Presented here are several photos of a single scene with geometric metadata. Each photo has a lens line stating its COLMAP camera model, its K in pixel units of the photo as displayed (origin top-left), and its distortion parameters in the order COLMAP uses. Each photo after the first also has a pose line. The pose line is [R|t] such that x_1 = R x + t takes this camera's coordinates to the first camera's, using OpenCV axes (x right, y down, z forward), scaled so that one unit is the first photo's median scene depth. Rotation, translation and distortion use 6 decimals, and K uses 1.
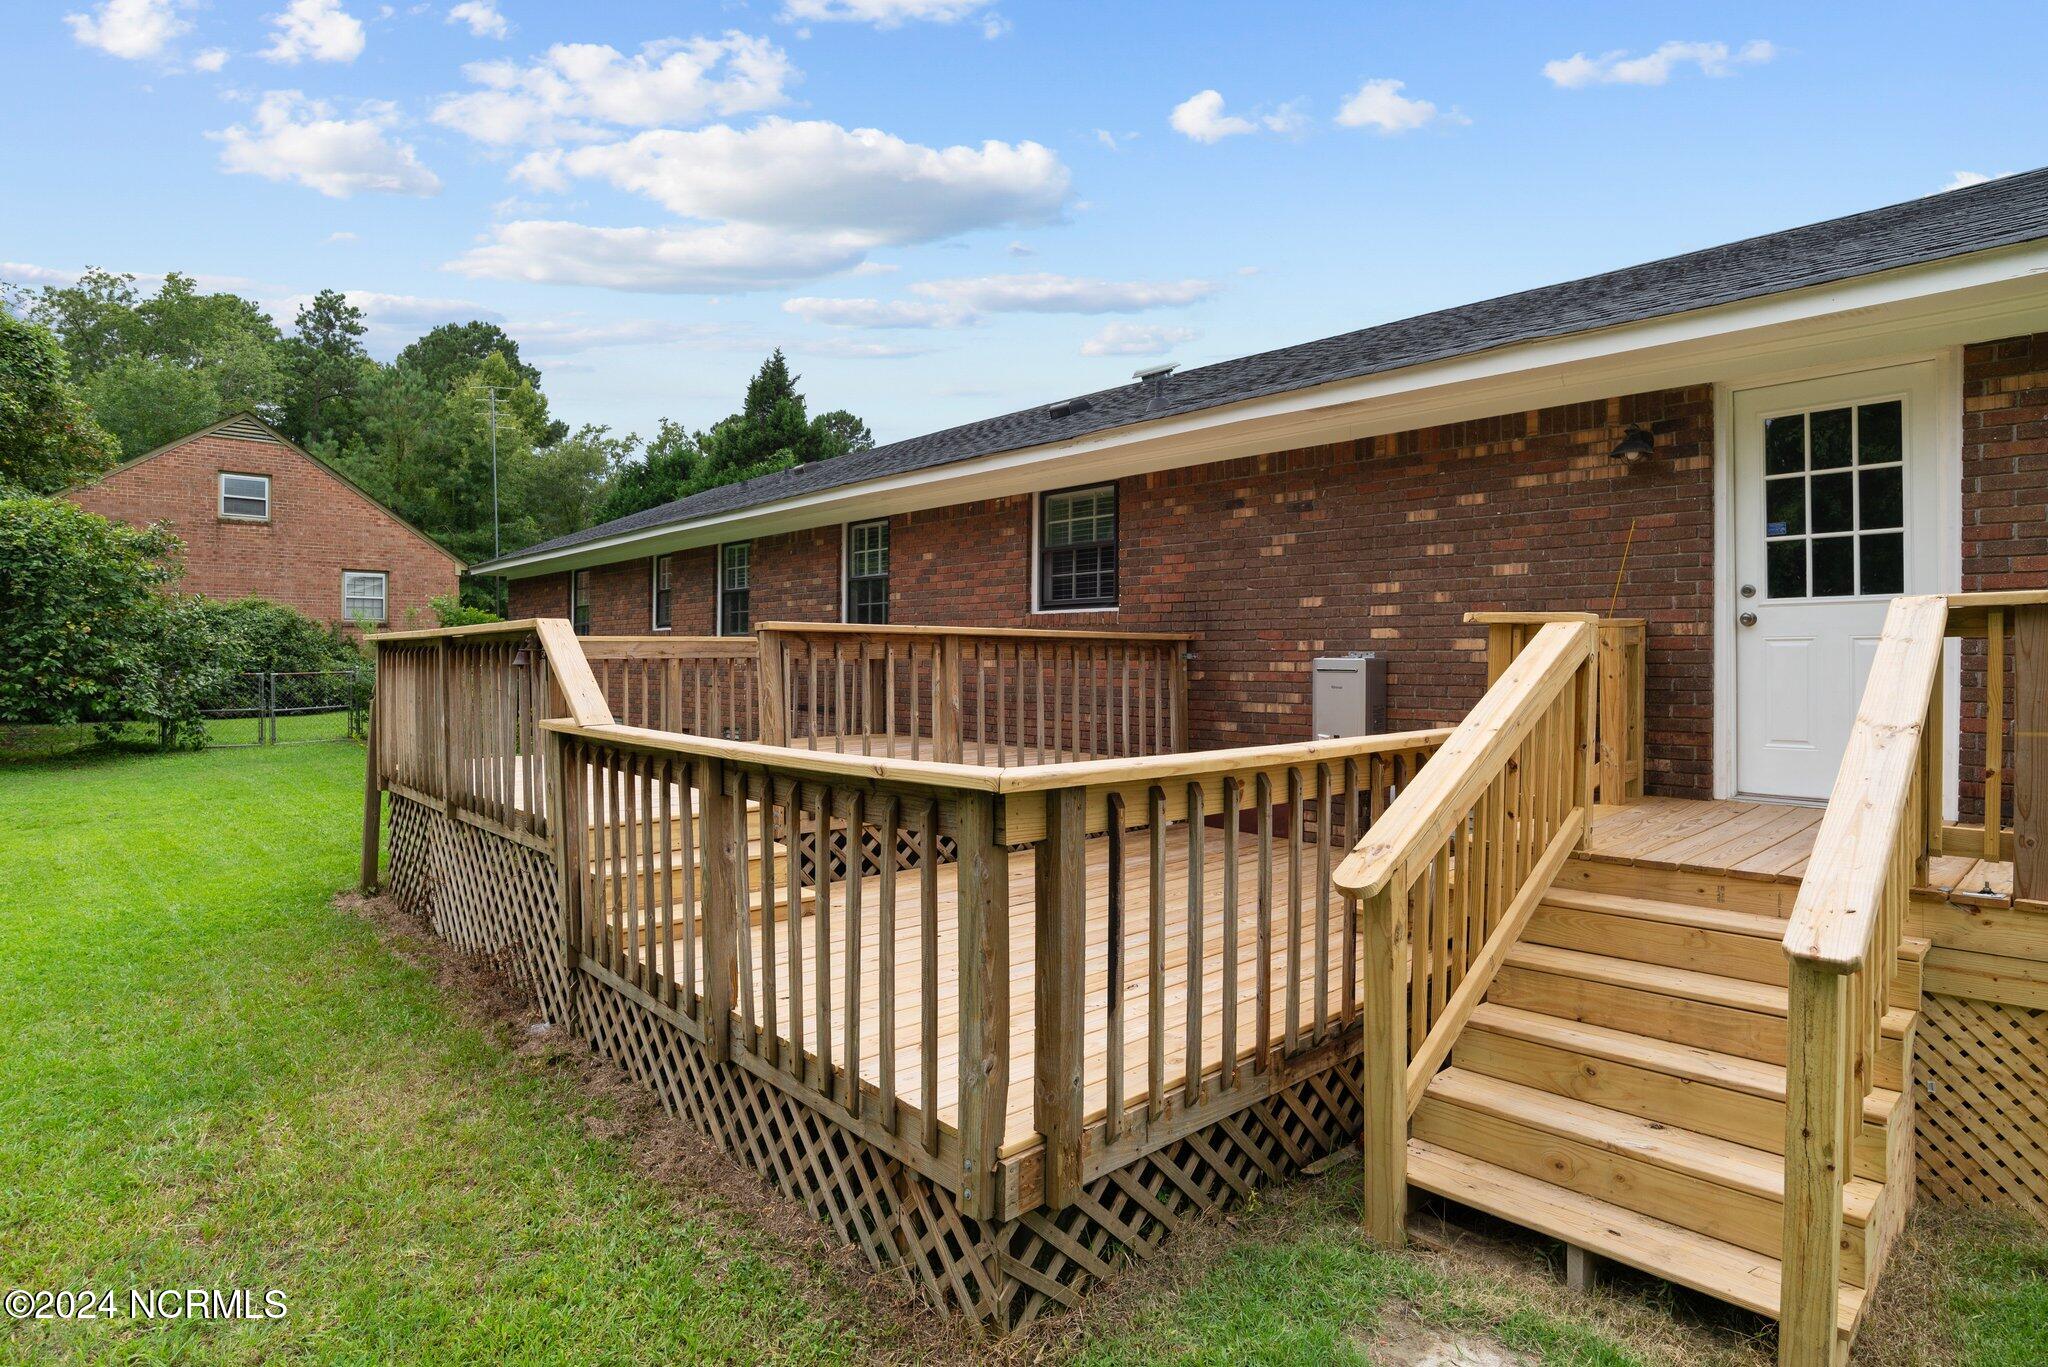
lens RADIAL K [[1083.8, 0, 986.9], [0, 1083.8, 674.3], [0, 0, 1]] dist [-0.003085, 0.000098]
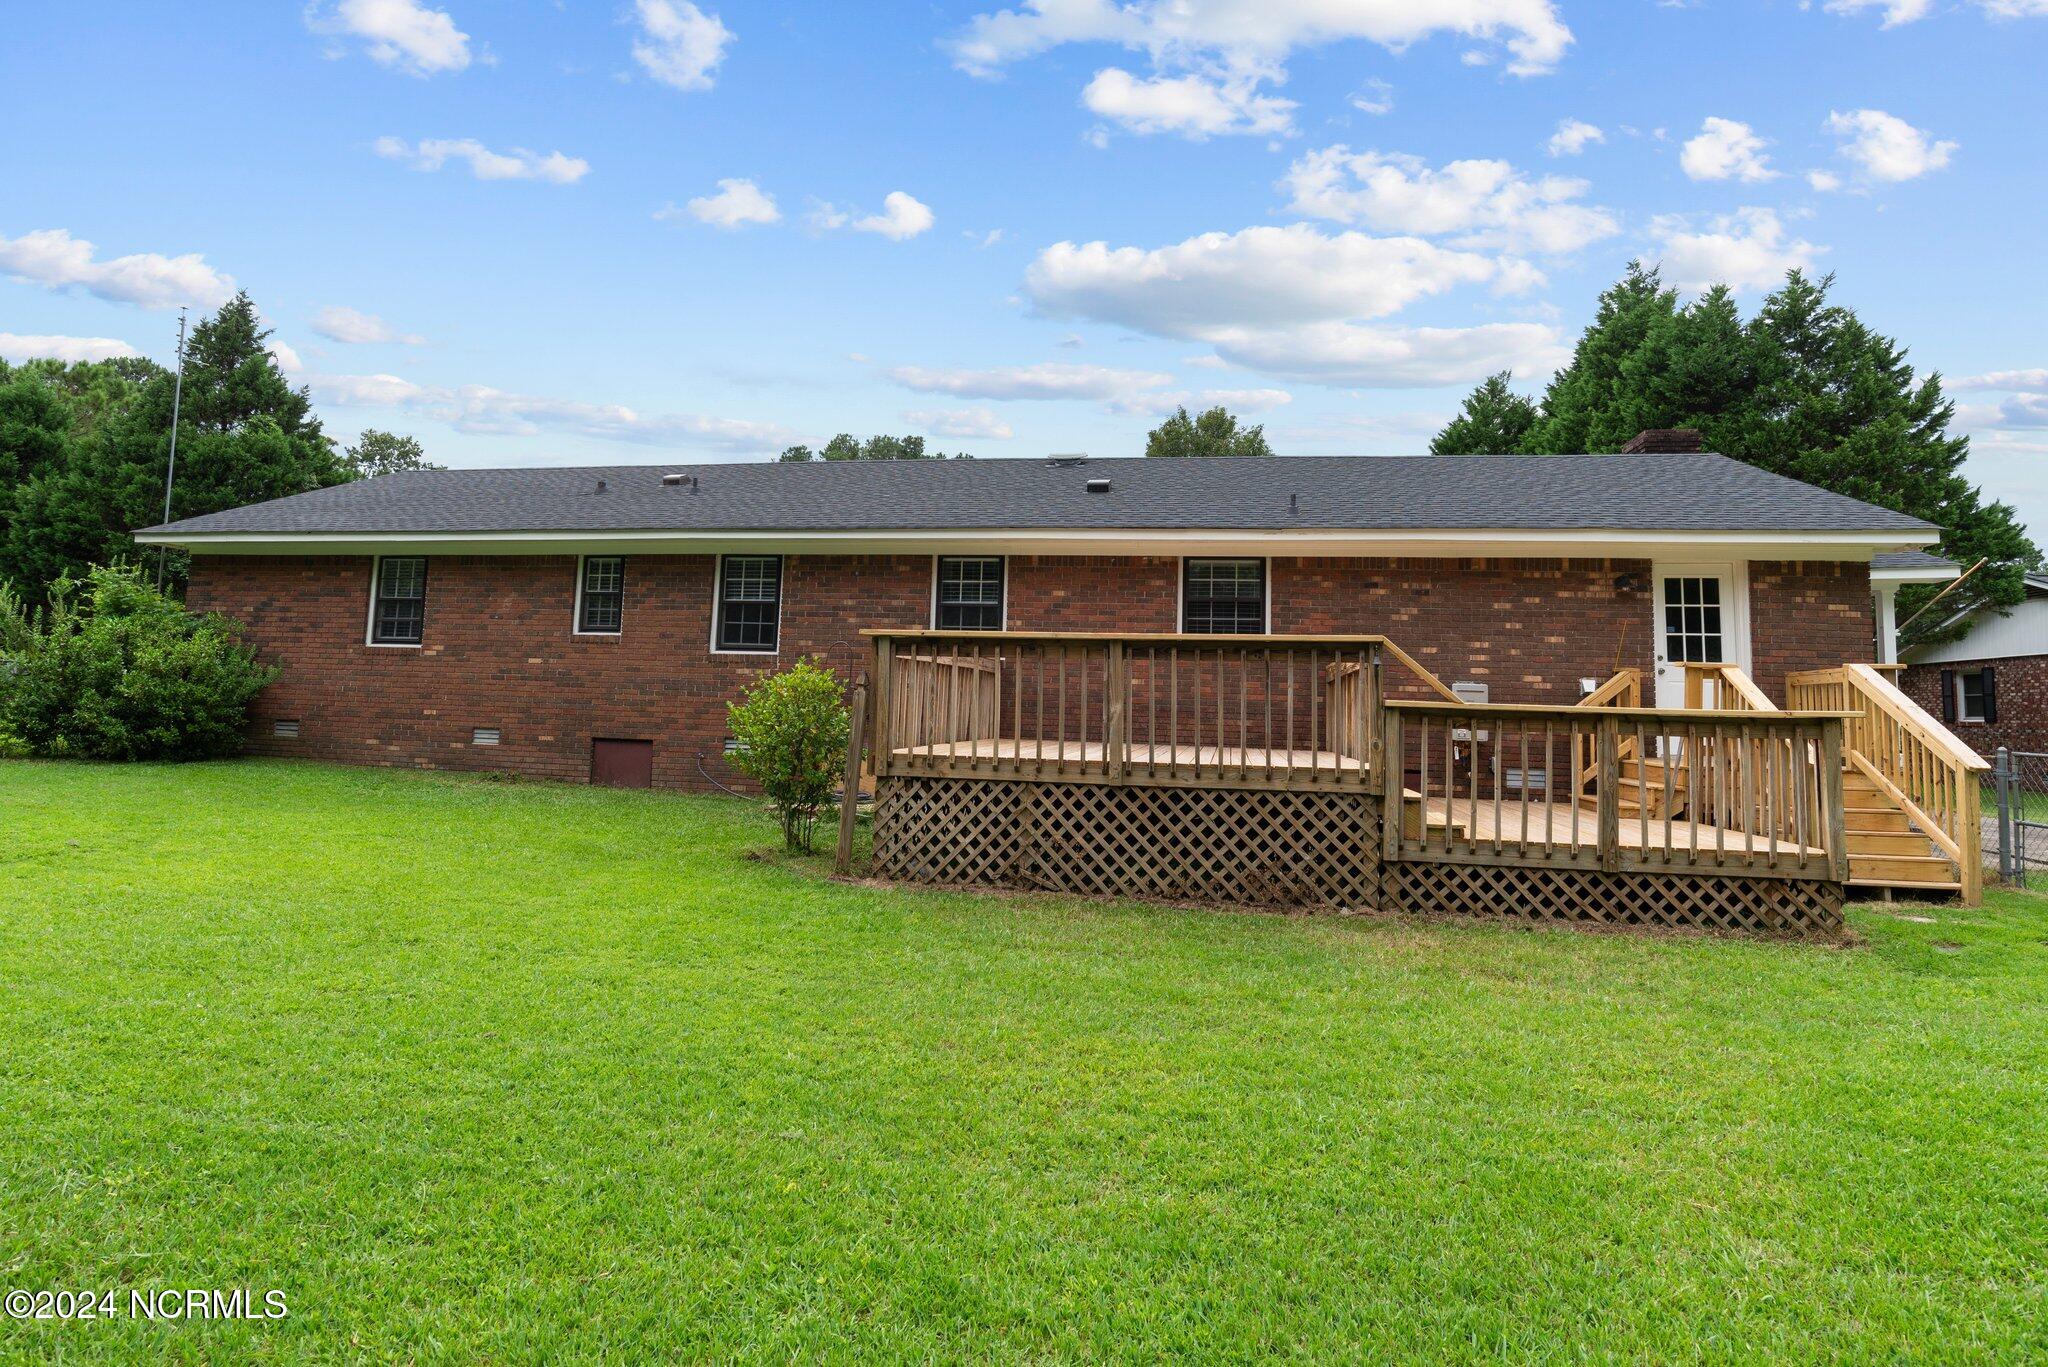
lens RADIAL K [[1083.8, 0, 986.9], [0, 1083.8, 674.3], [0, 0, 1]] dist [-0.003085, 0.000098]
pose [[0.780781, 0.038975, 0.623588, -1.328135], [-0.017184, 0.999014, -0.040924, 0.052465], [-0.624568, 0.021237, 0.780682, 0.132125]]
